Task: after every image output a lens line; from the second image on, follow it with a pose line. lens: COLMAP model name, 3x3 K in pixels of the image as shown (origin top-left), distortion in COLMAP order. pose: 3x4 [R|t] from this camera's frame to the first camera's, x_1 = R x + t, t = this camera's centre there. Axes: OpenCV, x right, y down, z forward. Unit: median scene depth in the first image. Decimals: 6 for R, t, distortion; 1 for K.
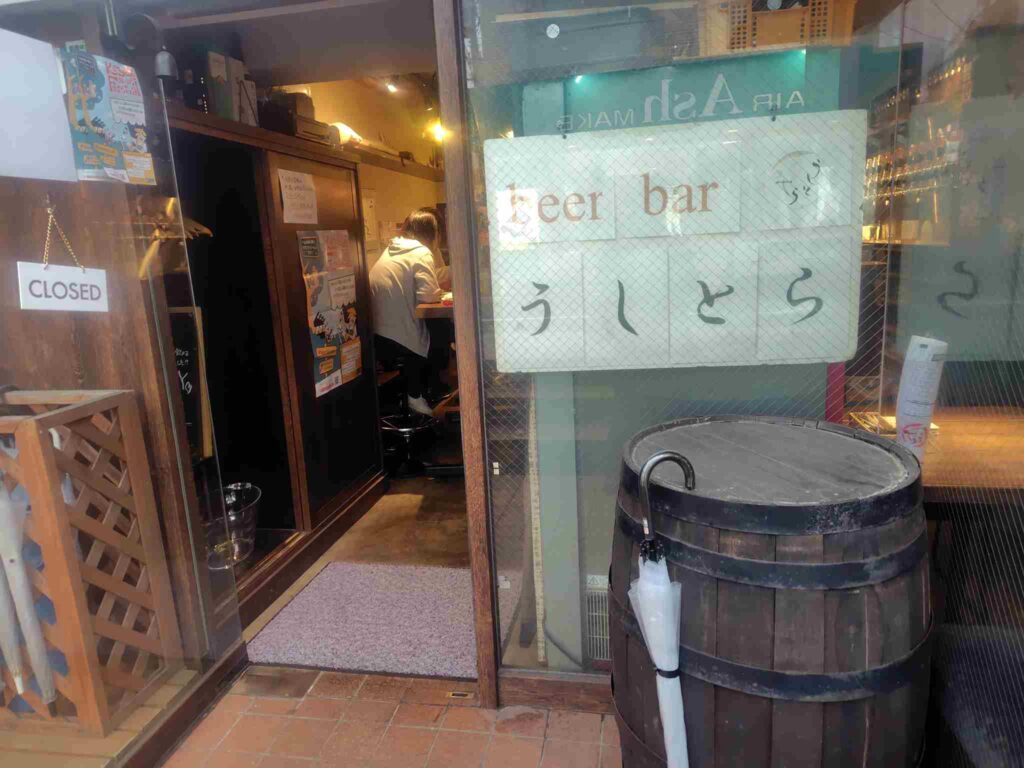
lens RADIAL K [[688.6, 0, 510.1], [0, 688.6, 385.9], [0, 0, 1]] dist [0.010148, -0.029856]
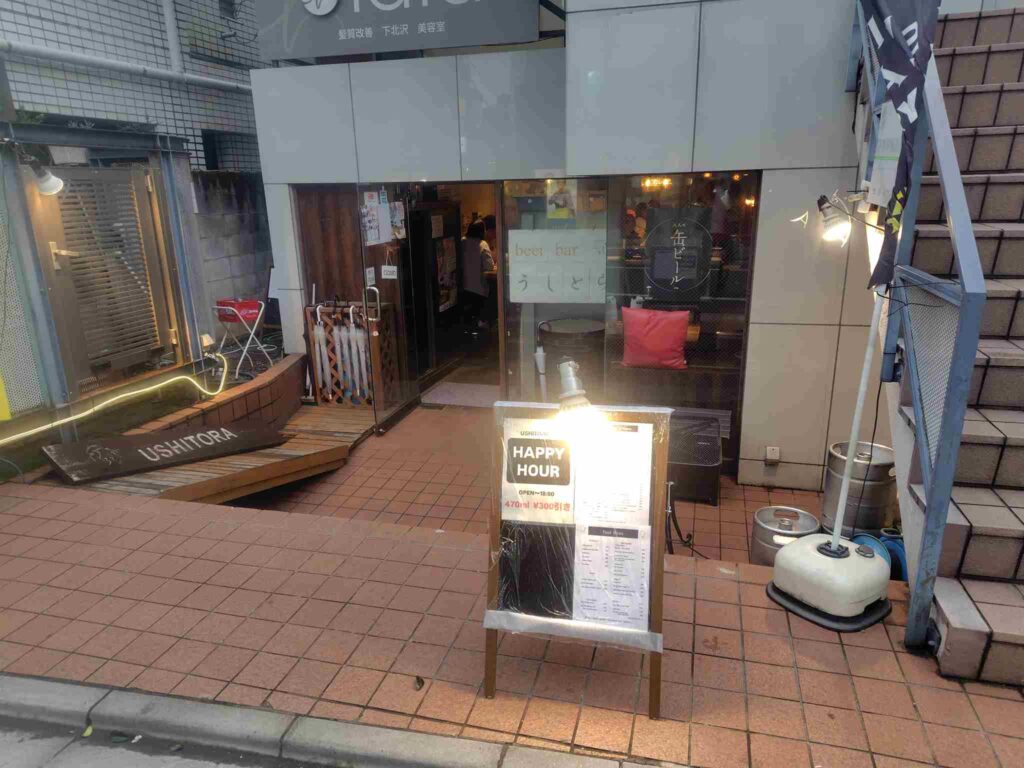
lens RADIAL K [[688.6, 0, 514.8], [0, 688.6, 384.2], [0, 0, 1]] dist [0.010148, -0.029856]
pose [[0.995986, 0.052810, -0.072277, 0.252900], [-0.047156, 0.995852, 0.077817, 0.111048], [0.076086, -0.074096, 0.994344, -2.204493]]
